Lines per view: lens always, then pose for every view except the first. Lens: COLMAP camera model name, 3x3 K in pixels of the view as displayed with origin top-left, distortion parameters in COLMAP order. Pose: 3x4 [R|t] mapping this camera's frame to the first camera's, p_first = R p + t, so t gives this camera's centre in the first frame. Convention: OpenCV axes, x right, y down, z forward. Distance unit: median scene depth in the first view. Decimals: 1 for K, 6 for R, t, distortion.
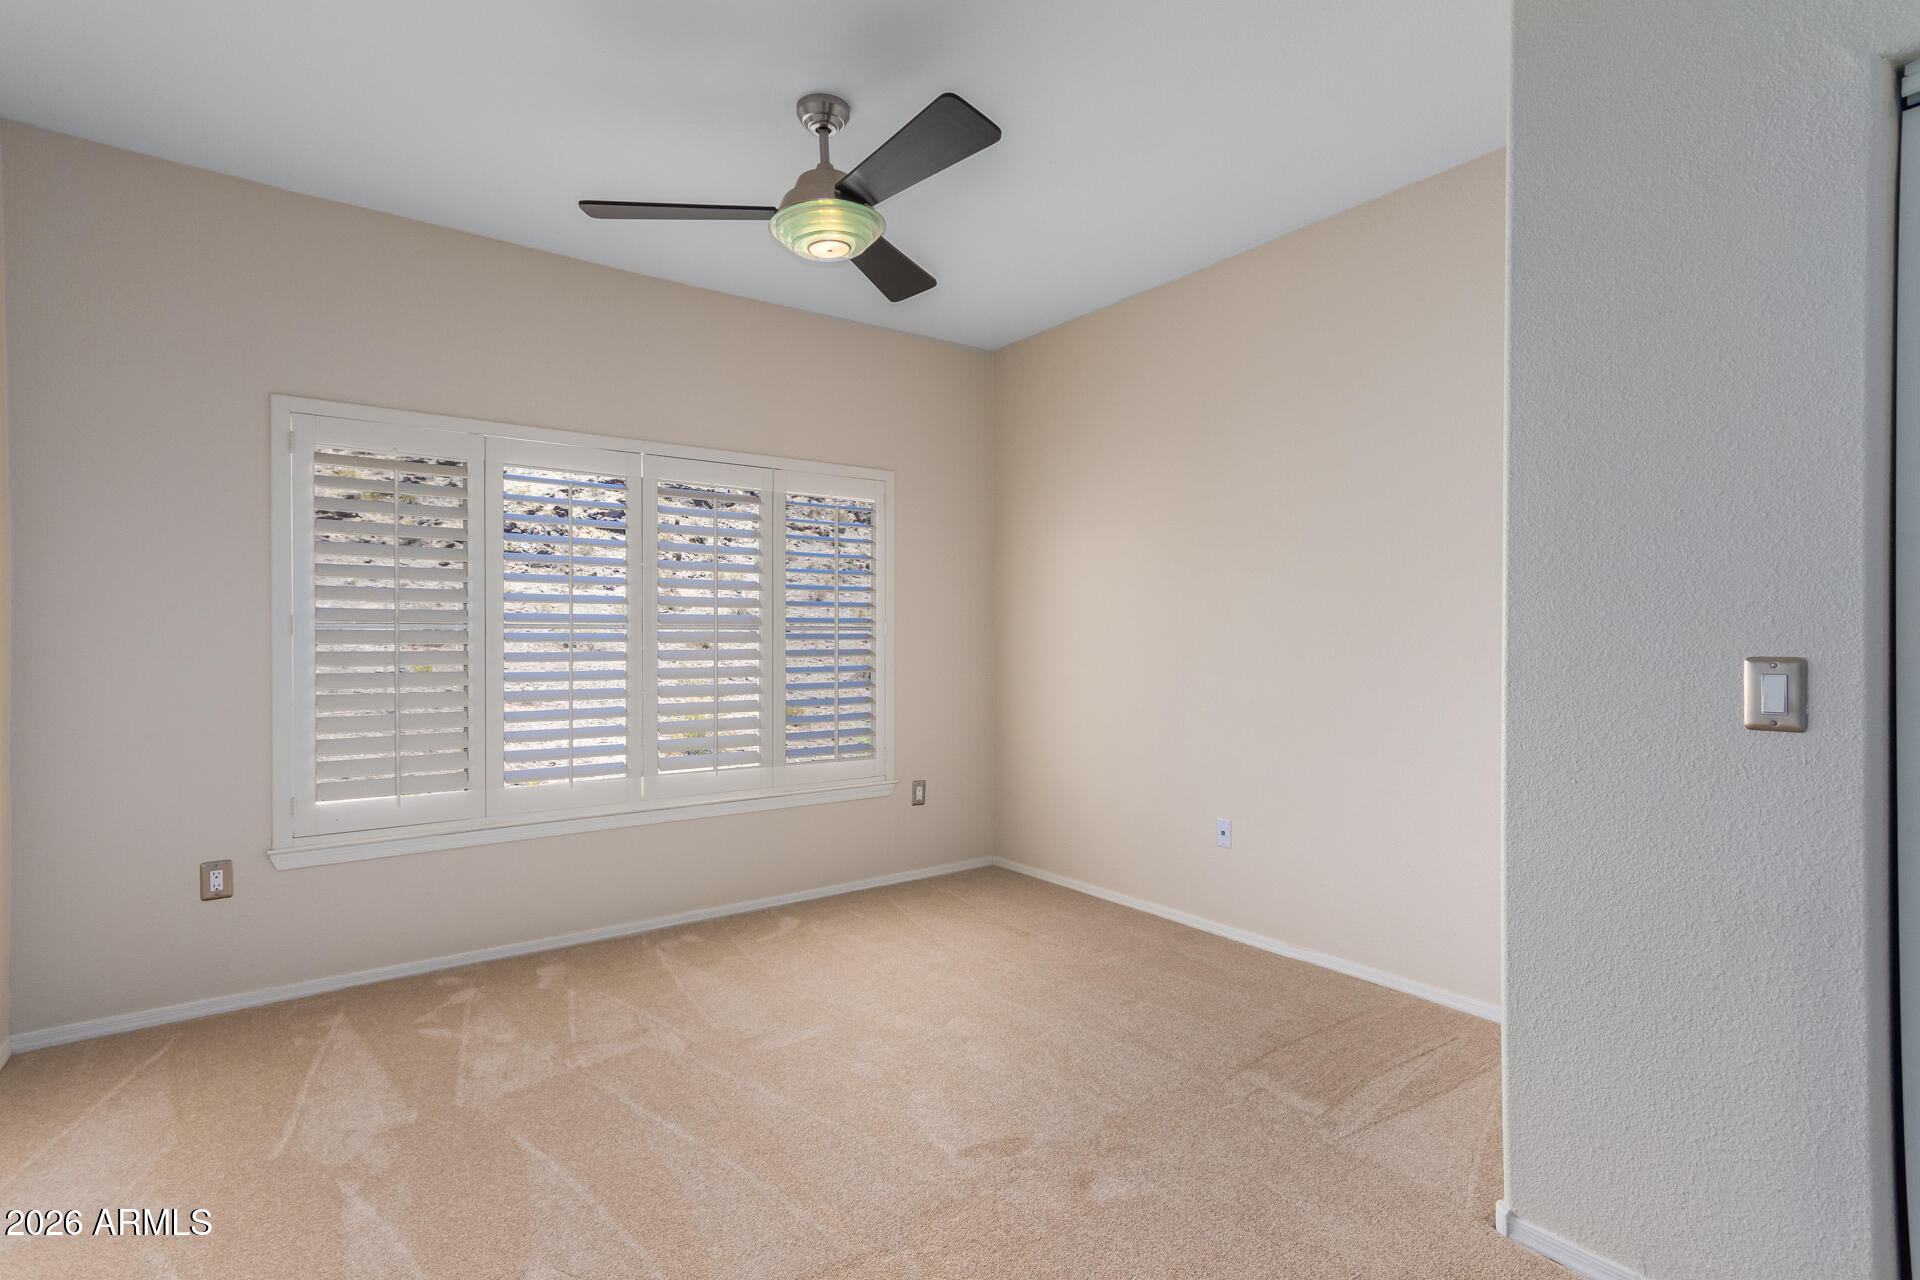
lens RADIAL K [[914.4, 0, 966.9], [0, 914.4, 642.6], [0, 0, 1]] dist [0.010754, 0.001916]
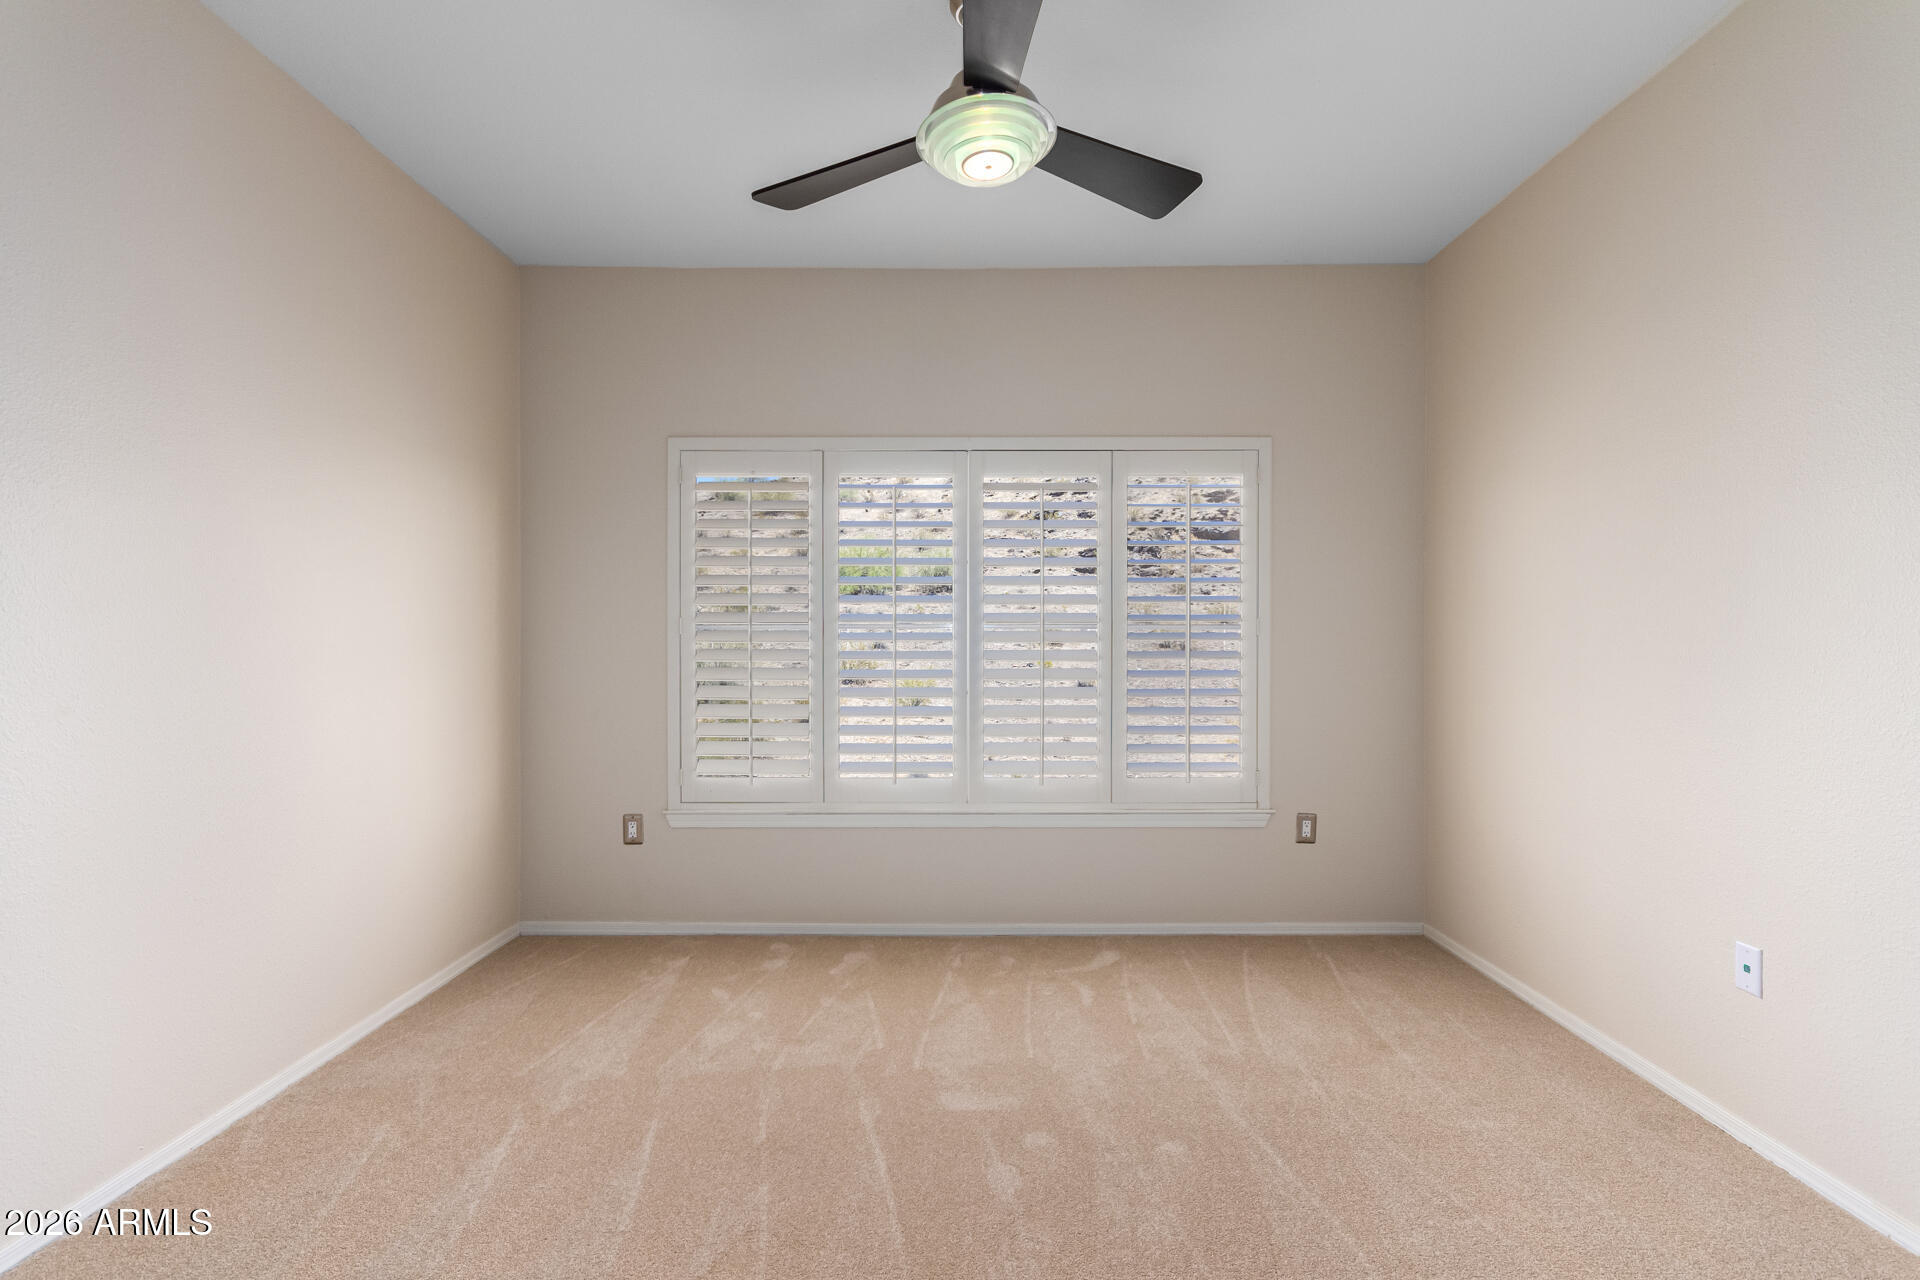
lens RADIAL K [[880.6, 0, 959.3], [0, 880.6, 644.2], [0, 0, 1]] dist [0.003437, 0.001572]
pose [[0.804645, 0.004910, -0.593736, 0.223442], [-0.004254, 0.999988, 0.002504, 0.000031], [0.593742, 0.000511, 0.804656, 0.257001]]
